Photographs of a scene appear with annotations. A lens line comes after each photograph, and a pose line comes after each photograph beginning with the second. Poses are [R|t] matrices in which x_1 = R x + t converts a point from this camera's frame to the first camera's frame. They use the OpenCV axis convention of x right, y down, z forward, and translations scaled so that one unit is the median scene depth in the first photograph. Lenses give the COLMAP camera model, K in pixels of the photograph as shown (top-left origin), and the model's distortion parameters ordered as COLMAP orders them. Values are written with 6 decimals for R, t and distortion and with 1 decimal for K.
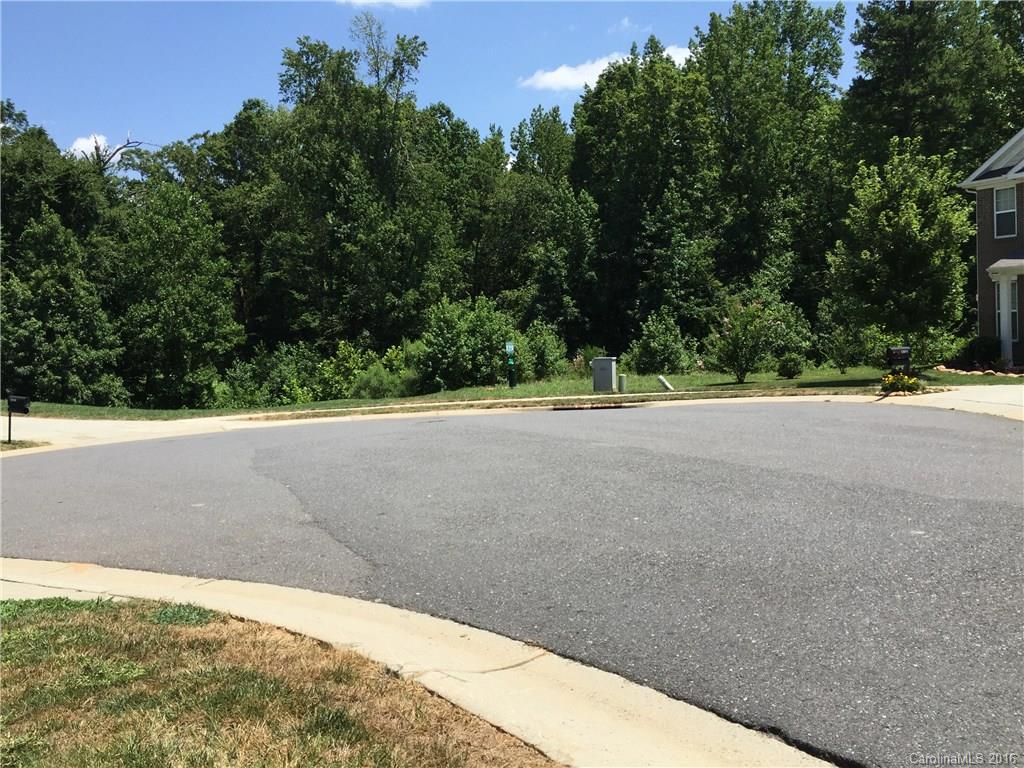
lens RADIAL K [[897.9, 0, 511.4], [0, 897.9, 384.6], [0, 0, 1]] dist [0.058590, -0.044647]
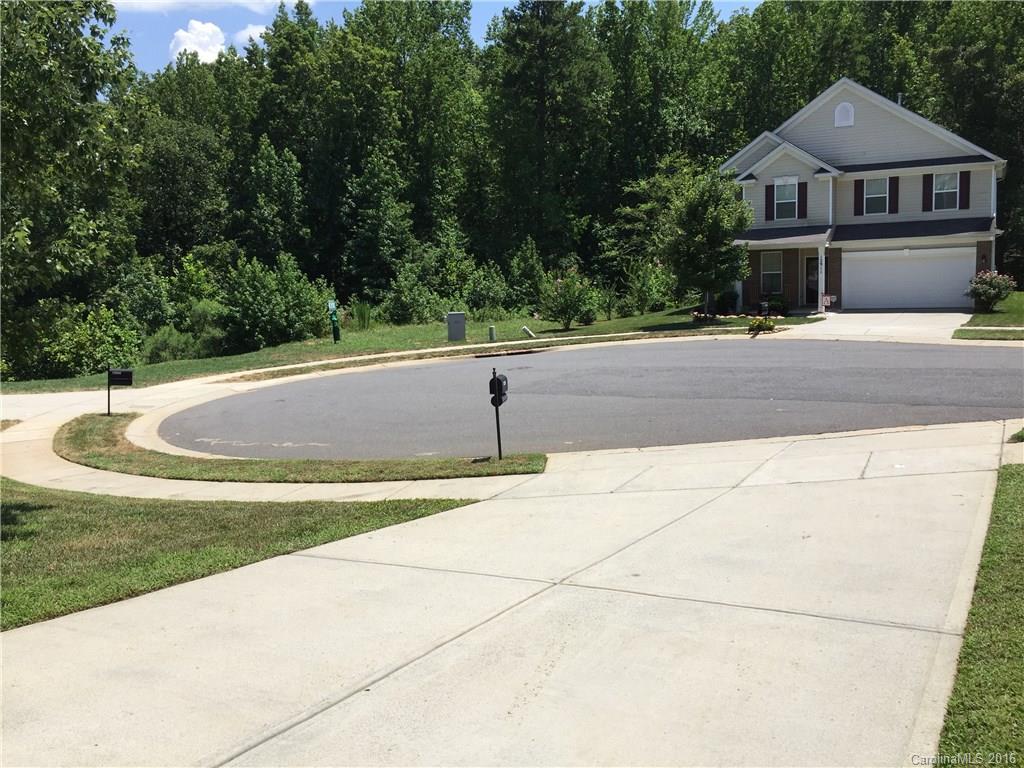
lens RADIAL K [[897.9, 0, 512.2], [0, 897.9, 382.8], [0, 0, 1]] dist [0.058590, -0.044647]
pose [[0.851677, -0.069373, 0.519455, -0.325518], [0.038766, 0.996824, 0.069567, -0.012052], [-0.522632, -0.039112, 0.851661, -0.042958]]
